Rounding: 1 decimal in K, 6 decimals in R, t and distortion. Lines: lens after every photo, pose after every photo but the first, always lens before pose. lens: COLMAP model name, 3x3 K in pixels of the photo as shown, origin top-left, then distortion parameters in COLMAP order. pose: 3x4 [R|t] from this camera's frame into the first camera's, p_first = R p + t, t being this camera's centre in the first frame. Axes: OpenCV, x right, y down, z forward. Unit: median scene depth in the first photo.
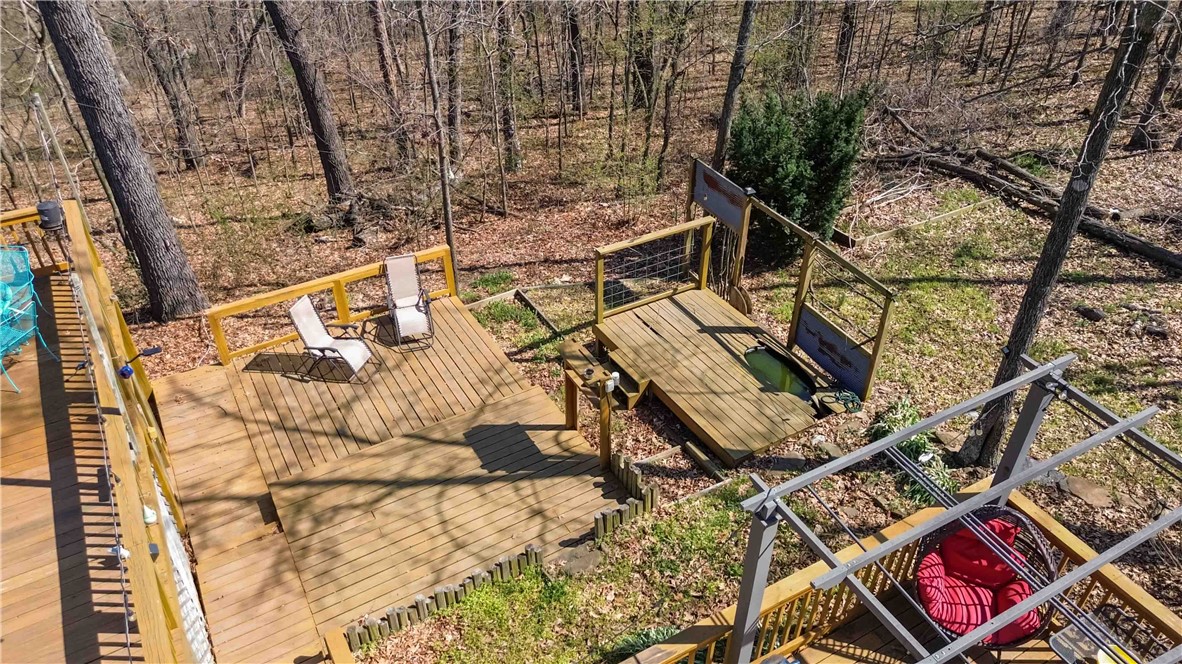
lens RADIAL K [[834.7, 0, 591.3], [0, 834.7, 329.6], [0, 0, 1]] dist [0.057172, -0.059853]
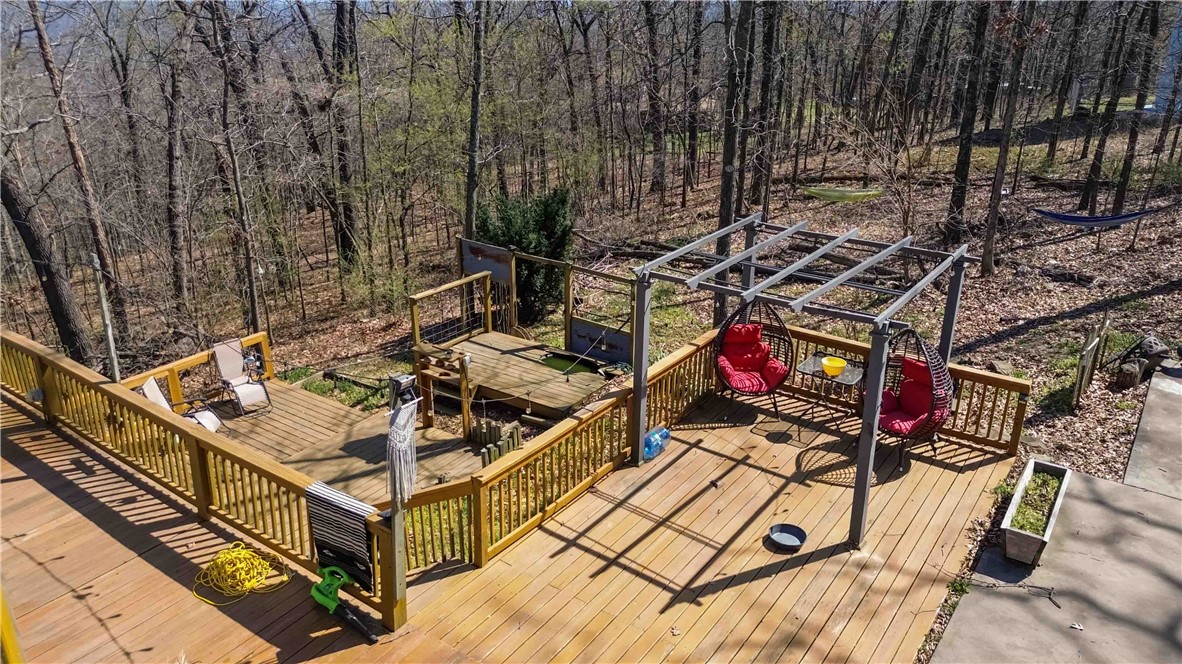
lens RADIAL K [[834.7, 0, 593.7], [0, 834.7, 329.5], [0, 0, 1]] dist [0.057172, -0.059853]
pose [[0.906696, -0.152451, 0.393270, -0.251584], [0.245687, 0.948777, -0.198645, 0.271970], [-0.342843, 0.276732, 0.897707, -0.210257]]
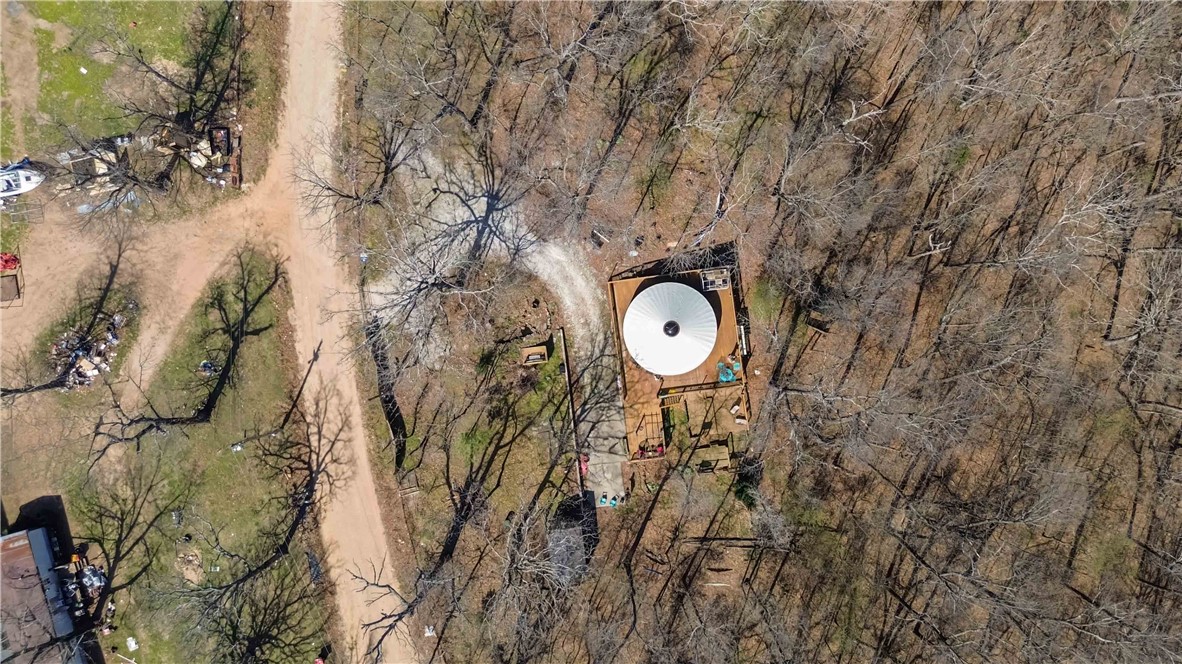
lens RADIAL K [[834.7, 0, 593.6], [0, 834.7, 332.9], [0, 0, 1]] dist [0.057172, -0.059853]
pose [[-0.383463, 0.923533, 0.006519, -0.515794], [-0.538356, -0.229256, 0.810934, -5.158747], [0.750420, 0.307453, 0.585101, -4.433670]]
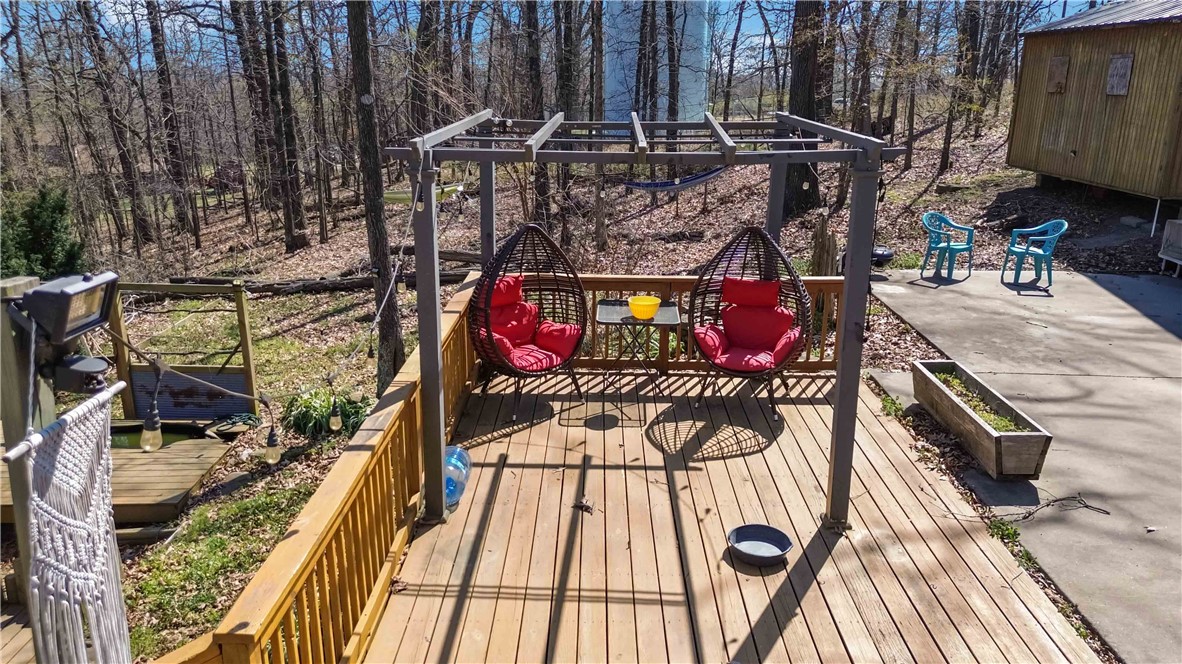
lens RADIAL K [[834.7, 0, 590.3], [0, 834.7, 332.2], [0, 0, 1]] dist [0.057172, -0.059853]
pose [[0.499337, -0.254644, 0.828142, -0.223552], [0.505873, 0.861677, -0.040066, 0.217749], [-0.703389, 0.438941, 0.559084, 0.185338]]
